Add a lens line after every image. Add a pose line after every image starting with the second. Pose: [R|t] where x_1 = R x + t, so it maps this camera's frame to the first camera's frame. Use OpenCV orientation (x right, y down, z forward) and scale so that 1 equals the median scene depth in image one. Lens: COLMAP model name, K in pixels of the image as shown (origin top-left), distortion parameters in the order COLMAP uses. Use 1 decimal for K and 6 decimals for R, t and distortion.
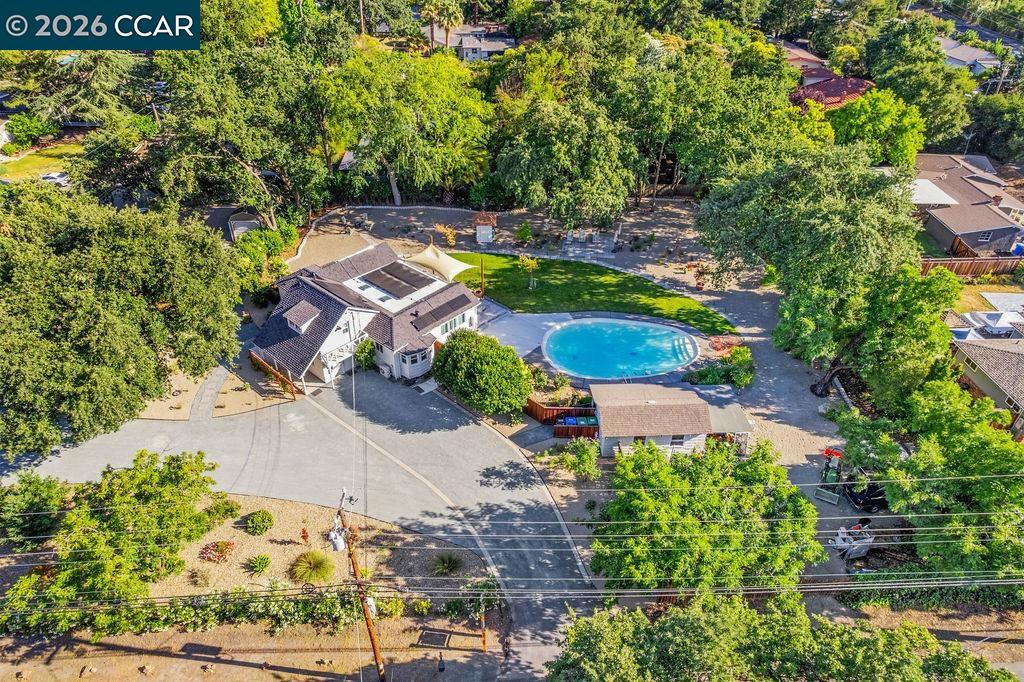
lens RADIAL K [[663.8, 0, 512.0], [0, 663.8, 341.0], [0, 0, 1]] dist [-0.073811, 0.070475]
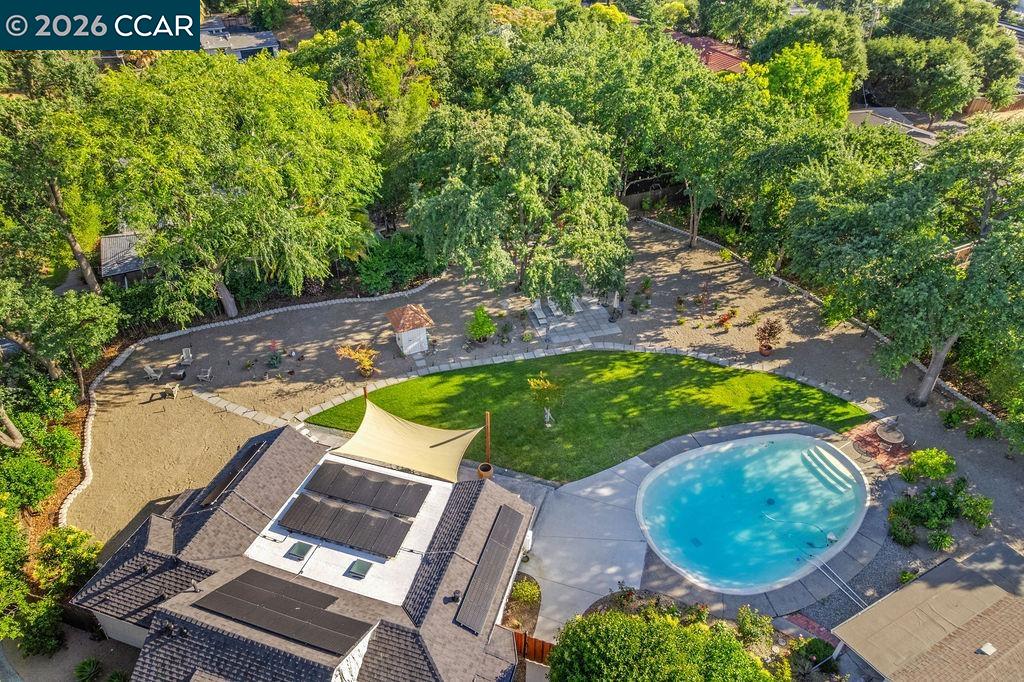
lens RADIAL K [[663.8, 0, 512.0], [0, 663.8, 341.0], [0, 0, 1]] dist [-0.073811, 0.070475]
pose [[0.909422, -0.244660, 0.336293, -0.237118], [0.239367, 0.969207, 0.057808, -0.252293], [-0.340081, 0.027926, 0.939981, 0.579143]]
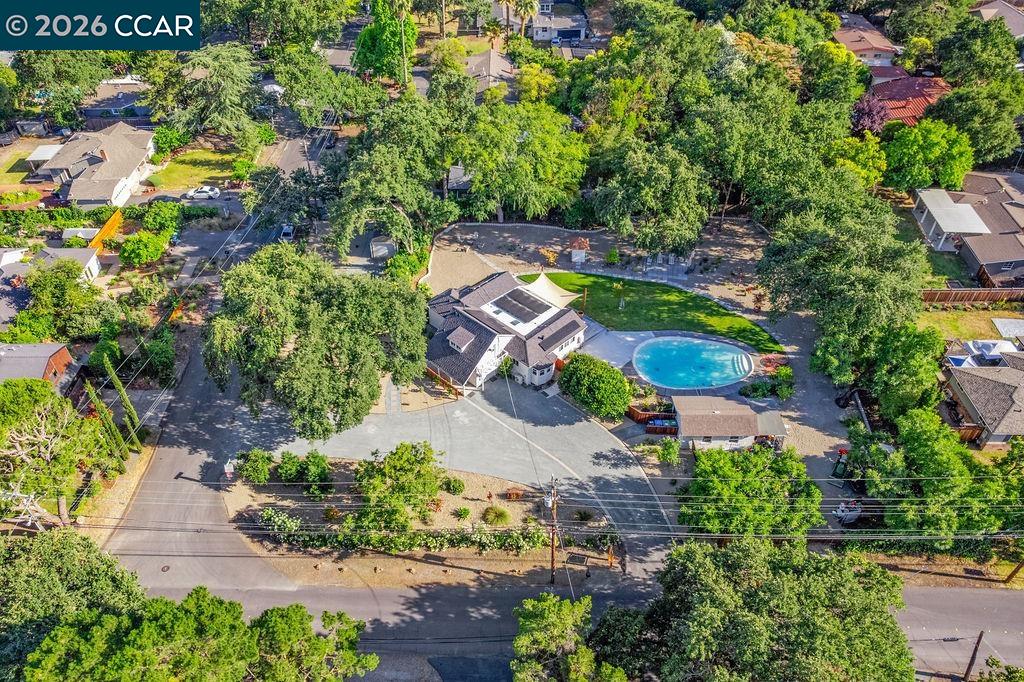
lens RADIAL K [[752.1, 0, 478.4], [0, 752.1, 377.4], [0, 0, 1]] dist [-0.075322, 0.064302]
pose [[0.997116, 0.025104, -0.071619, -0.174794], [-0.015212, 0.990665, 0.135469, -0.177930], [0.074351, -0.133989, 0.988190, -0.575835]]
